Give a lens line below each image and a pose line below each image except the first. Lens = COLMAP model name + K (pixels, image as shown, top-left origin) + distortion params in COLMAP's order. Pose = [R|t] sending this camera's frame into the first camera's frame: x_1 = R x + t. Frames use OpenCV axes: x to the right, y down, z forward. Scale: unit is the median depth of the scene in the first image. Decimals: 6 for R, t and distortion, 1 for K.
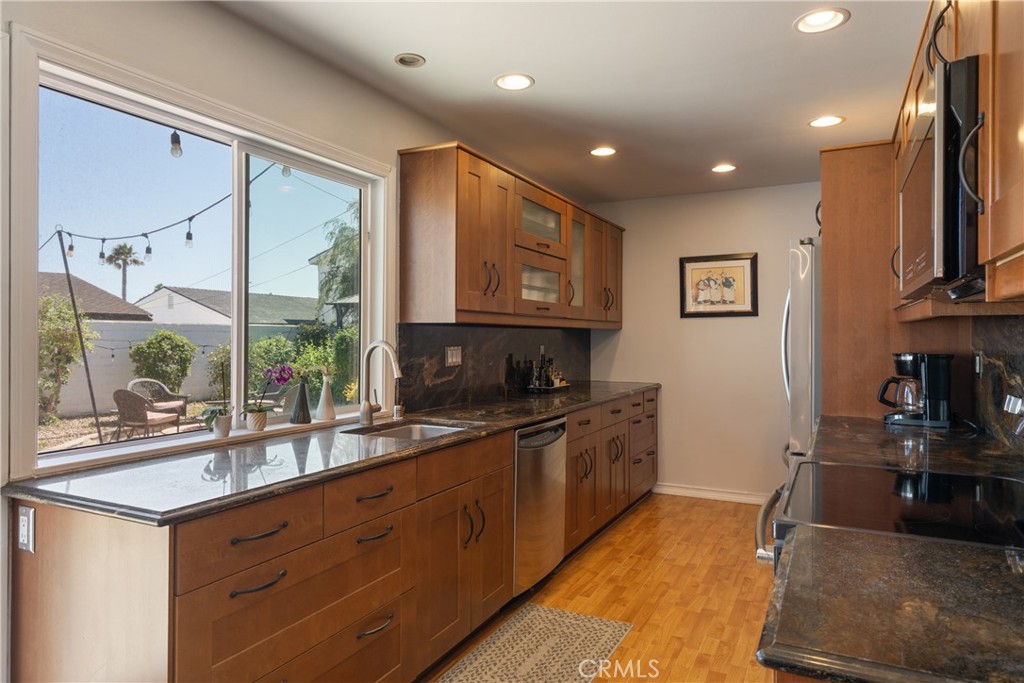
lens RADIAL K [[620.5, 0, 496.2], [0, 620.5, 337.2], [0, 0, 1]] dist [0.004210, -0.004849]
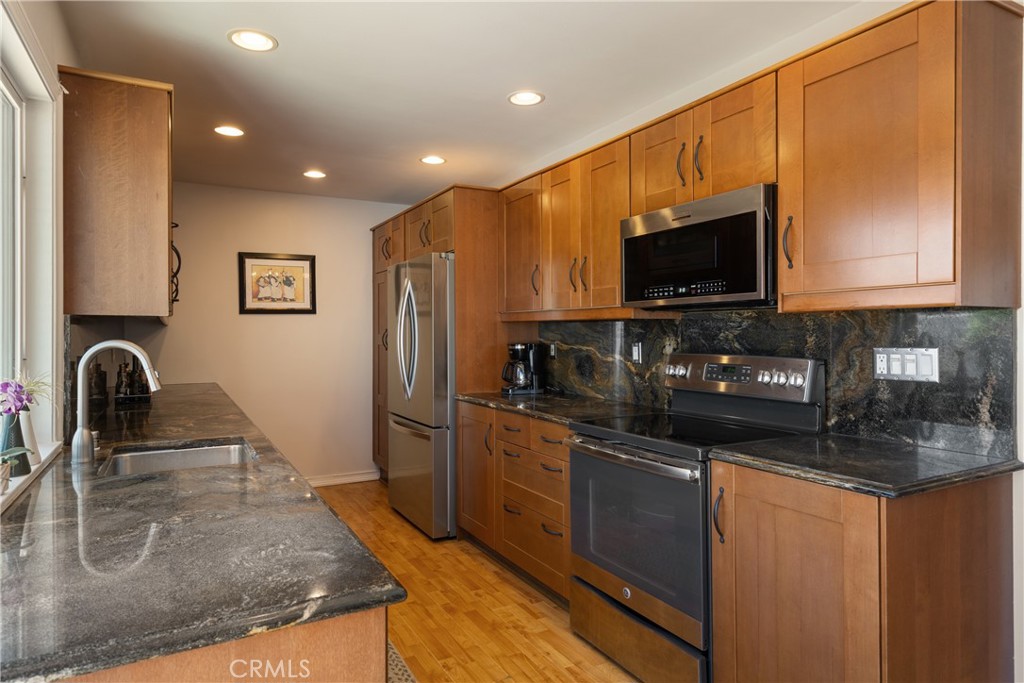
lens RADIAL K [[620.5, 0, 506.0], [0, 620.5, 335.2], [0, 0, 1]] dist [0.004210, -0.004849]
pose [[0.561396, -0.006770, 0.827520, -0.461562], [0.005345, 0.999975, 0.004555, -0.000367], [-0.827530, 0.001866, 0.561418, 0.202269]]
